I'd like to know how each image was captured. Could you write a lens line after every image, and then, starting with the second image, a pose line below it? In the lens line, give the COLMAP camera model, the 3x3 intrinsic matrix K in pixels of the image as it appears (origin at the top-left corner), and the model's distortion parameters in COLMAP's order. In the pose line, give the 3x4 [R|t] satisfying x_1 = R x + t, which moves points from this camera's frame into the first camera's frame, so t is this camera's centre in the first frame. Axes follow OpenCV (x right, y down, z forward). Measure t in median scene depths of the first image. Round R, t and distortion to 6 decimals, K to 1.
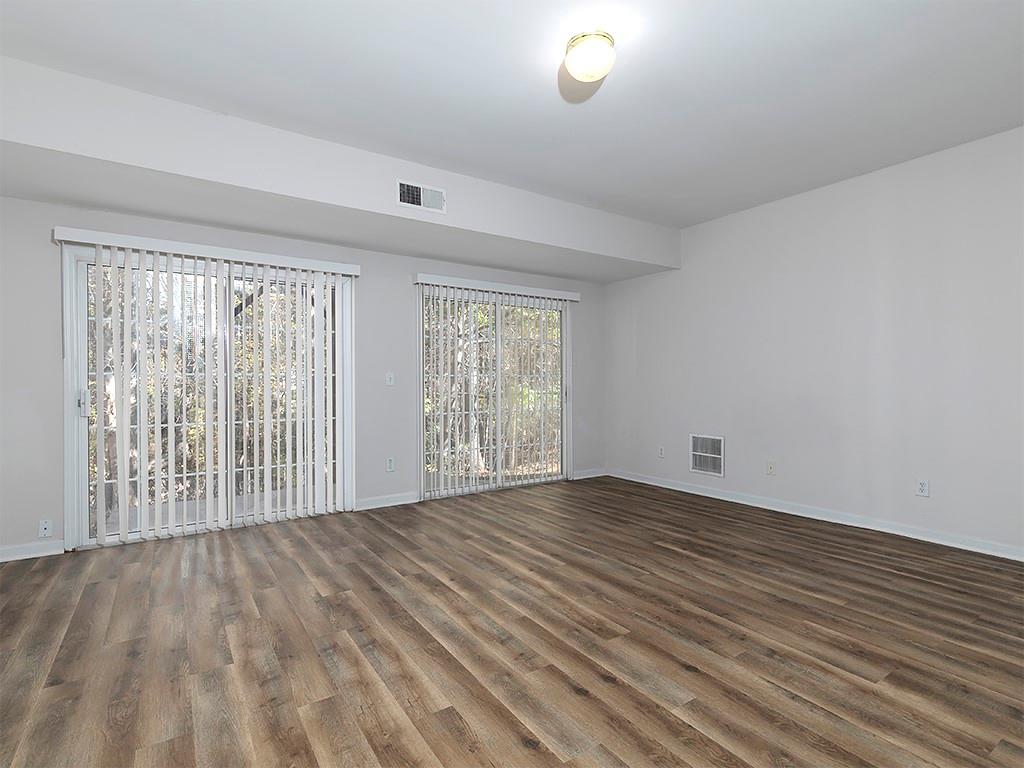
lens RADIAL K [[492.4, 0, 512.6], [0, 492.4, 383.9], [0, 0, 1]] dist [-0.000855, -0.000230]
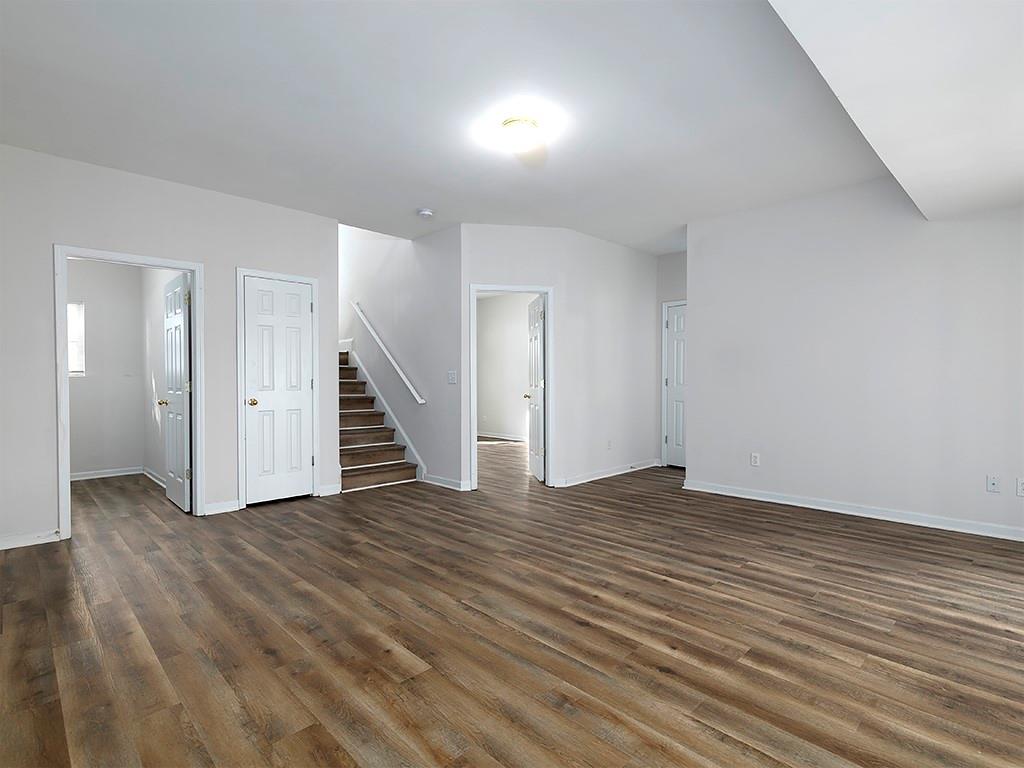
lens RADIAL K [[492.4, 0, 510.5], [0, 492.4, 383.3], [0, 0, 1]] dist [-0.000855, -0.000230]
pose [[-0.980048, 0.007787, -0.198608, 0.408024], [0.005040, 0.999885, 0.014334, -0.010152], [0.198696, 0.013047, -0.979974, 2.088717]]
